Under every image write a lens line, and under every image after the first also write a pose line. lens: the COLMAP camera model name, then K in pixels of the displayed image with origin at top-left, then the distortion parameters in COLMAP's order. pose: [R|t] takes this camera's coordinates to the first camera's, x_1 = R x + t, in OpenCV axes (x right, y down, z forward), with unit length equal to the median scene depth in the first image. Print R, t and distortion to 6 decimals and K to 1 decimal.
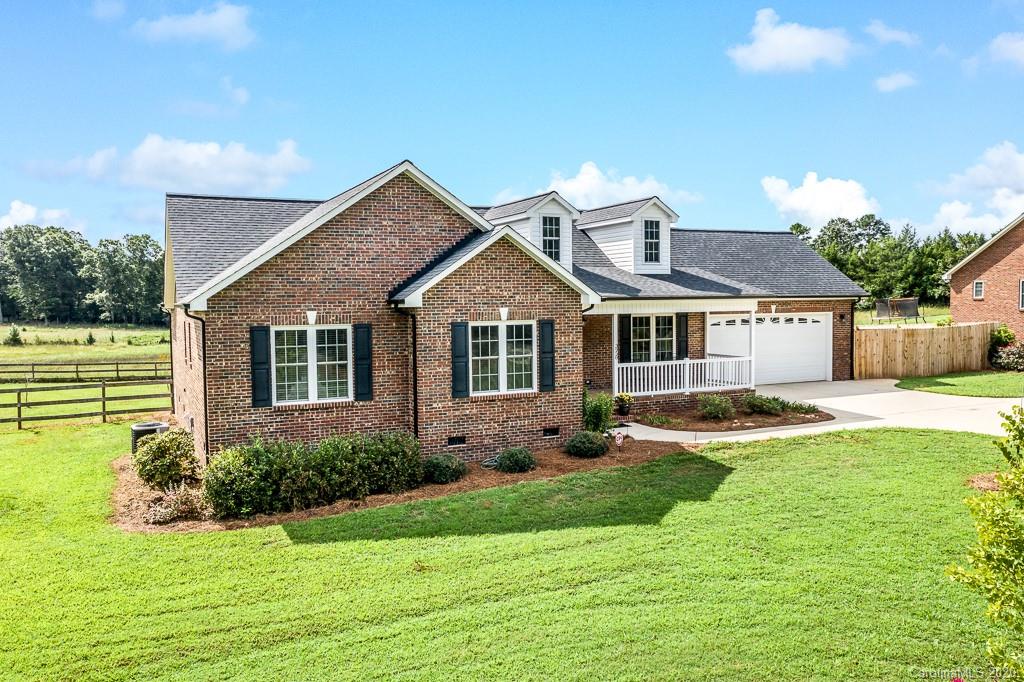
lens RADIAL K [[798.1, 0, 512.0], [0, 798.1, 341.0], [0, 0, 1]] dist [-0.000232, 0.010073]
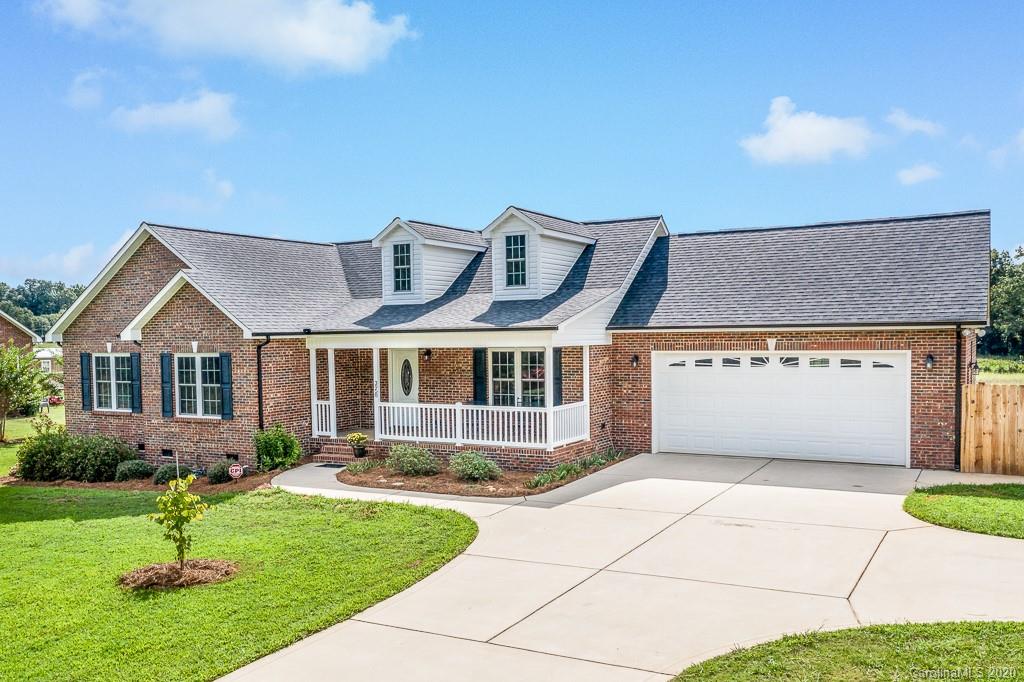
lens RADIAL K [[887.2, 0, 488.9], [0, 887.2, 376.1], [0, 0, 1]] dist [-0.003875, 0.001108]
pose [[0.573914, 0.042937, -0.817789, 1.206963], [-0.033605, 0.999018, 0.028869, -0.041235], [0.818226, 0.010913, 0.574793, 0.595717]]
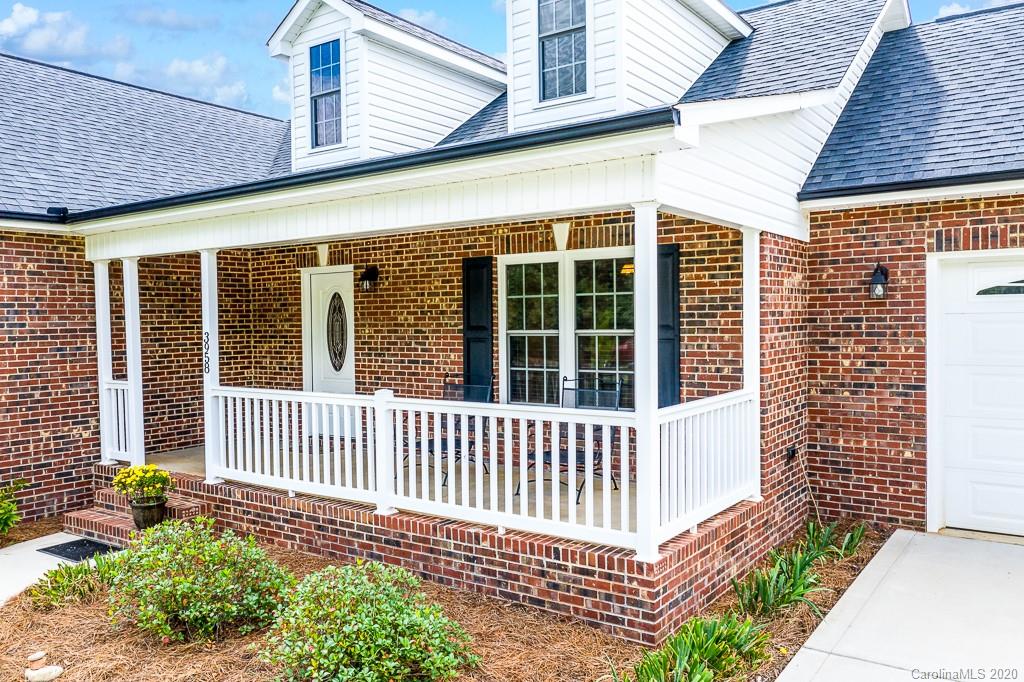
lens RADIAL K [[798.1, 0, 512.0], [0, 798.1, 341.0], [0, 0, 1]] dist [-0.000232, 0.010073]
pose [[0.488636, 0.030007, -0.871972, 0.601422], [-0.036761, 0.999229, 0.013786, -0.002641], [0.871713, 0.025318, 0.489362, 1.088004]]
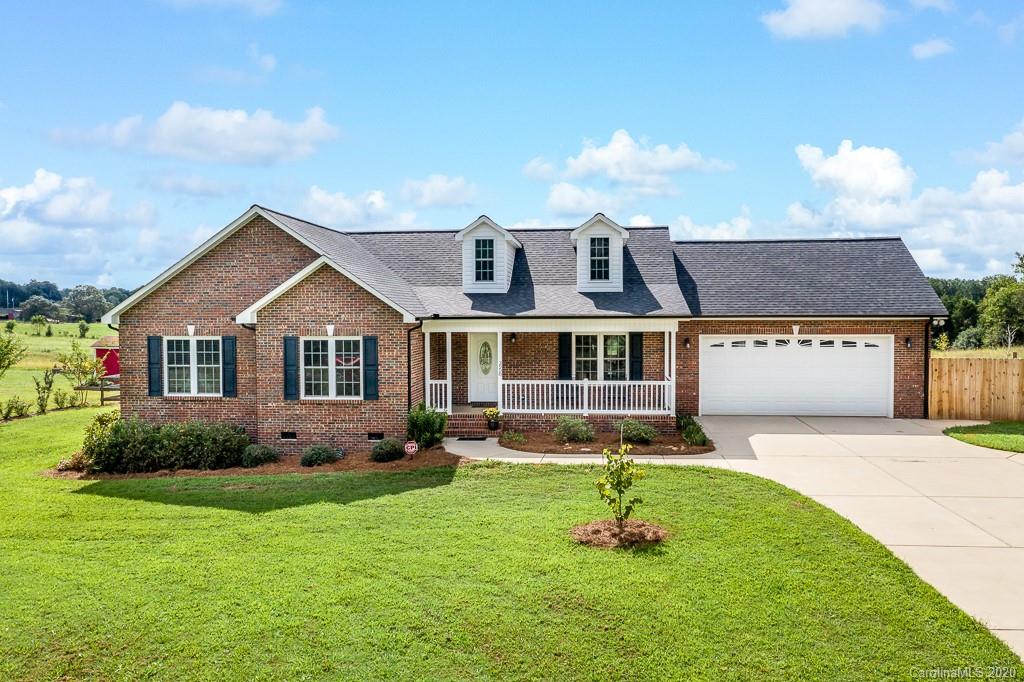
lens RADIAL K [[798.1, 0, 512.0], [0, 798.1, 341.0], [0, 0, 1]] dist [-0.000232, 0.010073]
pose [[0.854352, 0.026218, -0.519033, 0.786586], [-0.032733, 0.999458, -0.003395, -0.022313], [0.518663, 0.019890, 0.854747, 0.139704]]
